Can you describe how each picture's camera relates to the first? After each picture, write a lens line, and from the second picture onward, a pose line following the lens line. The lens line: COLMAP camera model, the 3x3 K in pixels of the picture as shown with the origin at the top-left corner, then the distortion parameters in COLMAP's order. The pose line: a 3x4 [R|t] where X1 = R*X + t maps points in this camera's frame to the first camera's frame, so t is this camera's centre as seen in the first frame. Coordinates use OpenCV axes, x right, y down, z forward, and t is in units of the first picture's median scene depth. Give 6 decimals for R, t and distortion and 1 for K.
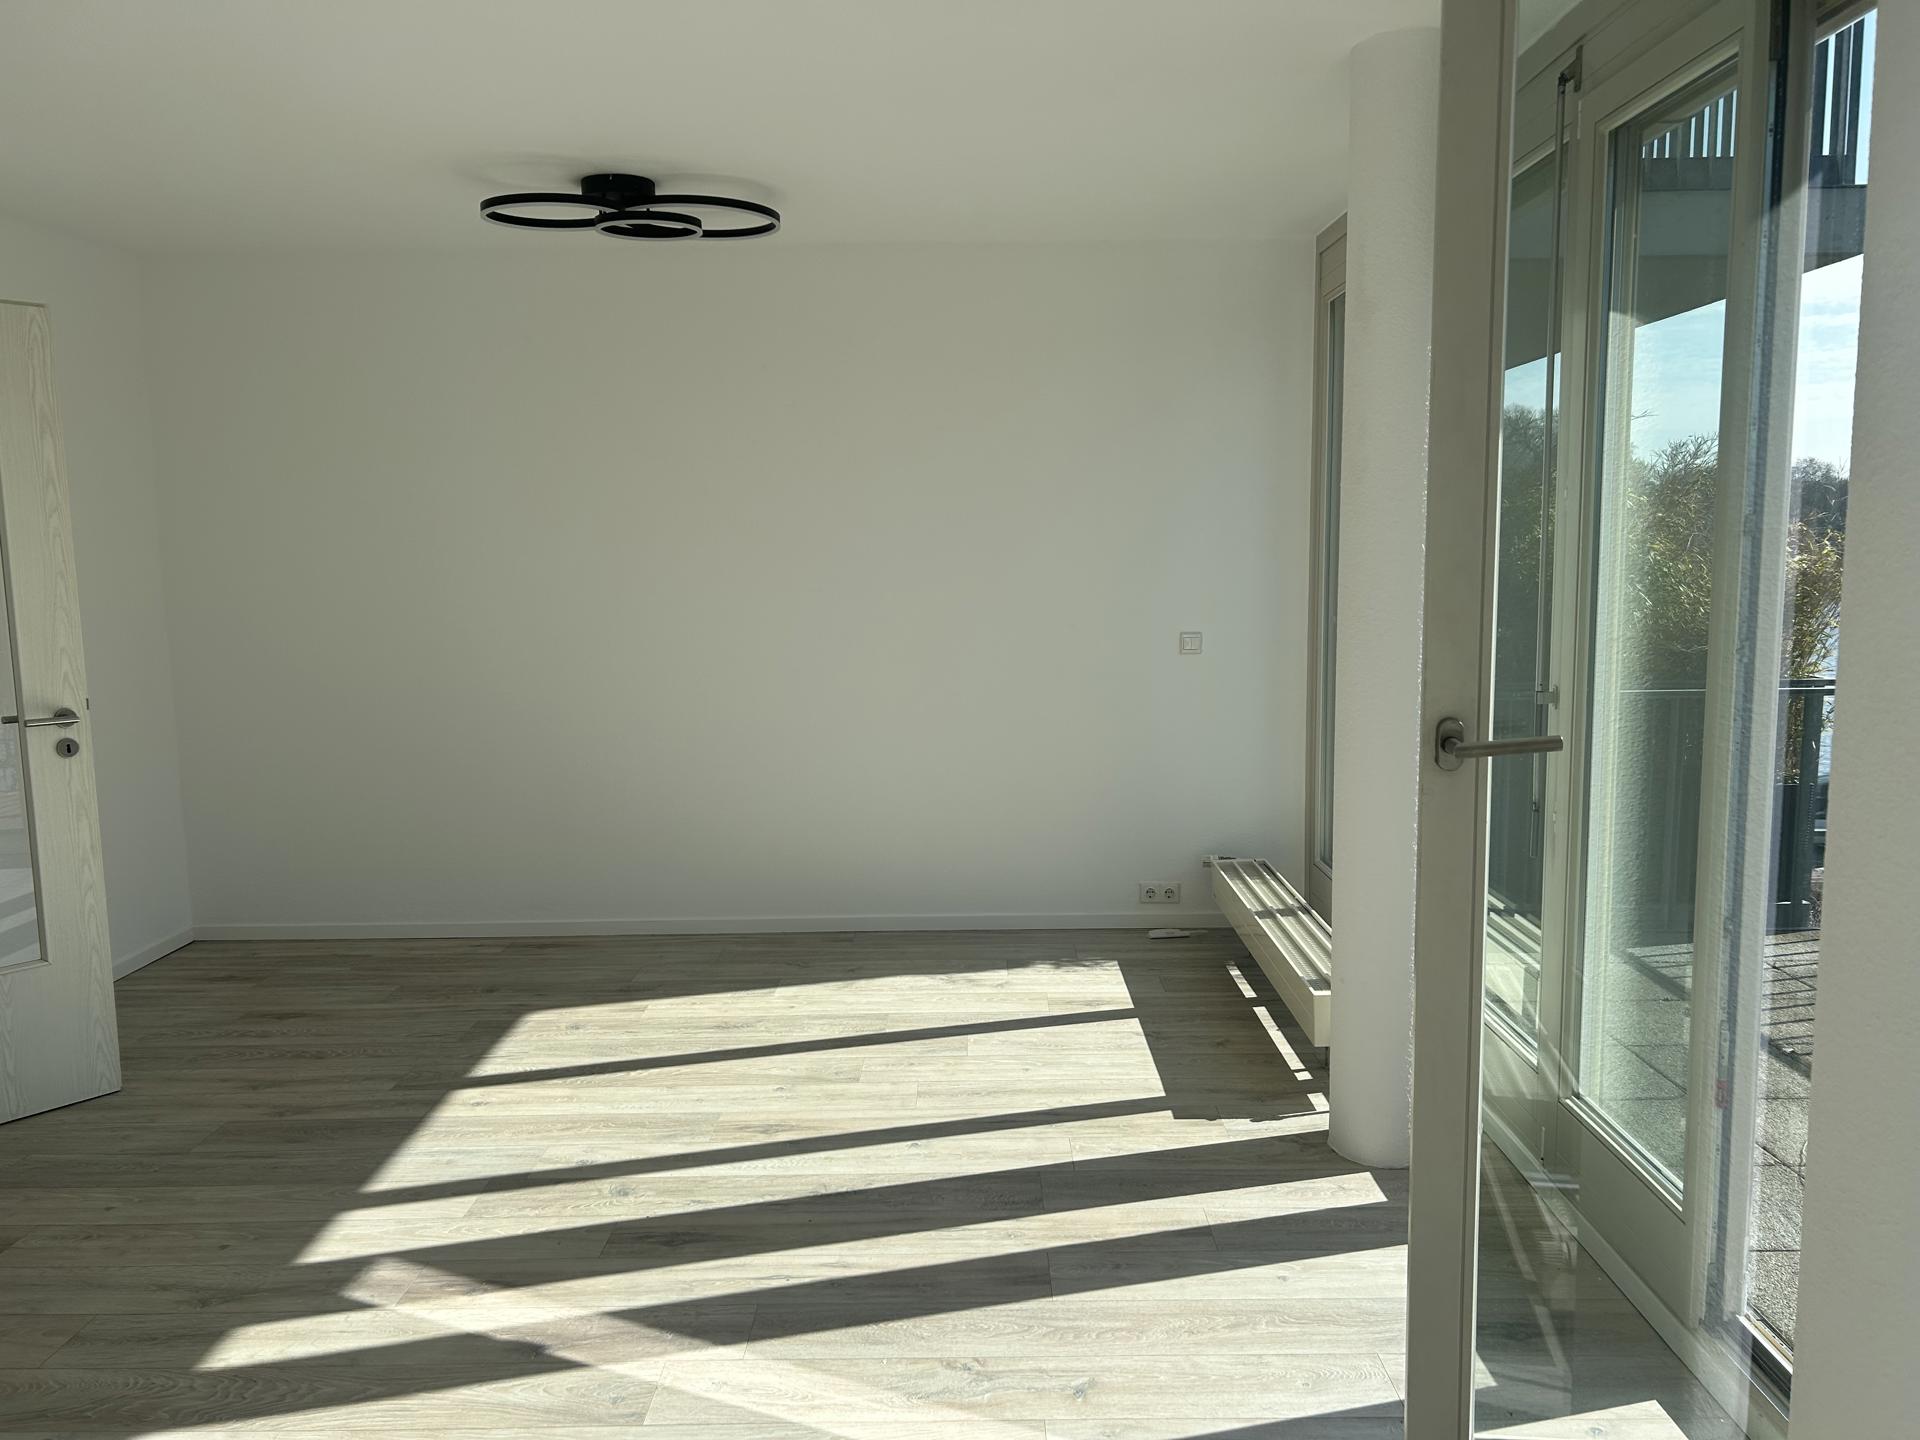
lens RADIAL K [[1452.1, 0, 966.3], [0, 1452.1, 716.9], [0, 0, 1]] dist [-0.000081, -0.020837]
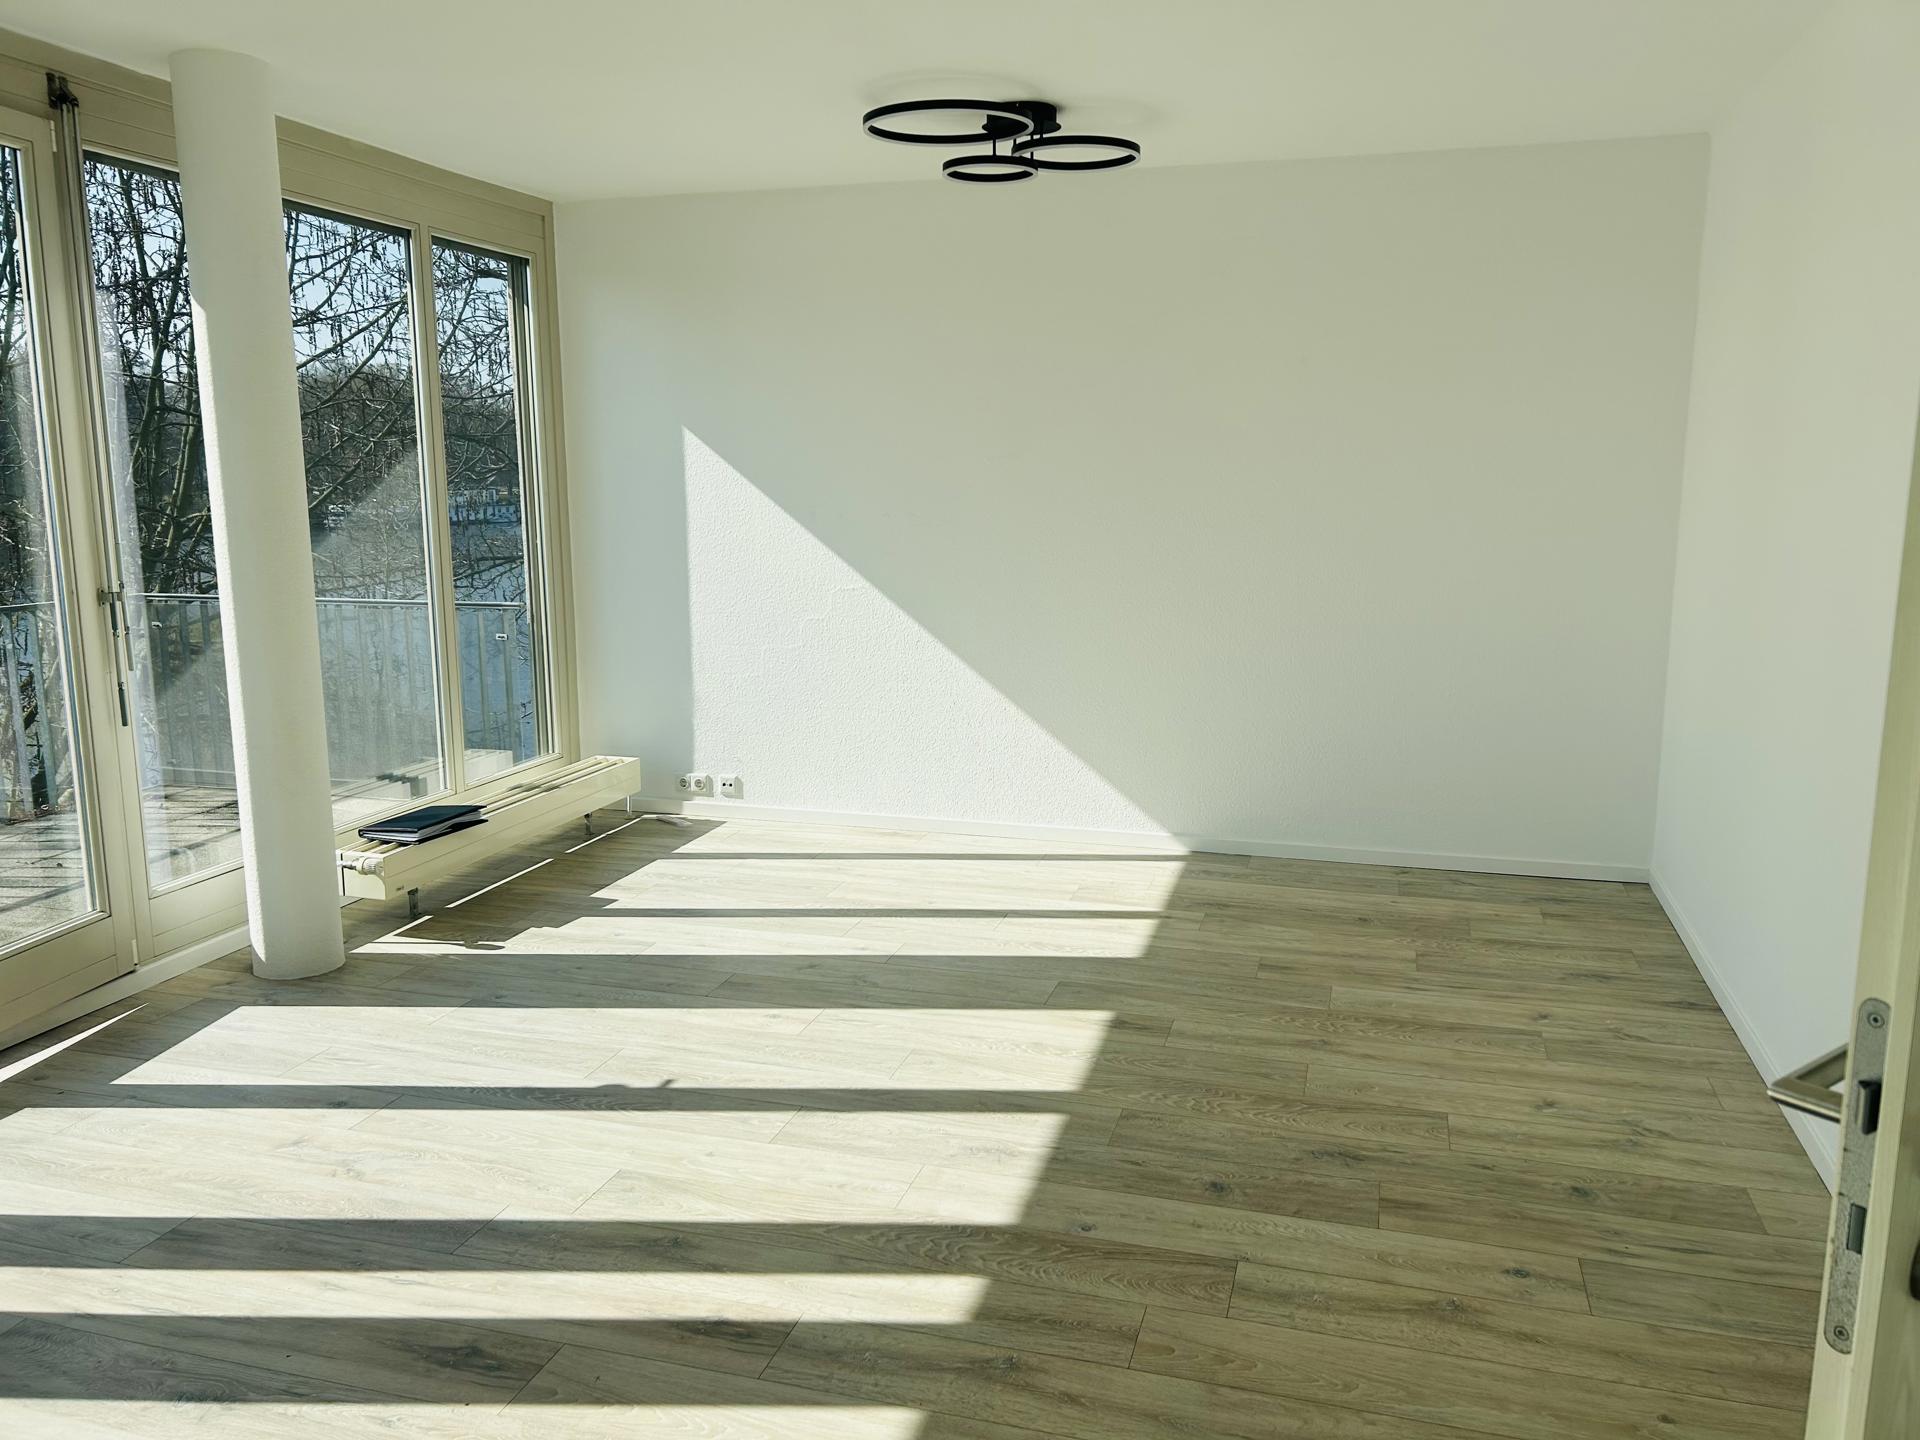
lens RADIAL K [[1452.1, 0, 962.1], [0, 1452.1, 721.4], [0, 0, 1]] dist [-0.000081, -0.020837]
pose [[-0.960011, -0.035471, 0.277706, -0.753914], [0.046659, 0.957797, 0.283634, -0.201575], [-0.276047, 0.285249, -0.917840, 1.754111]]
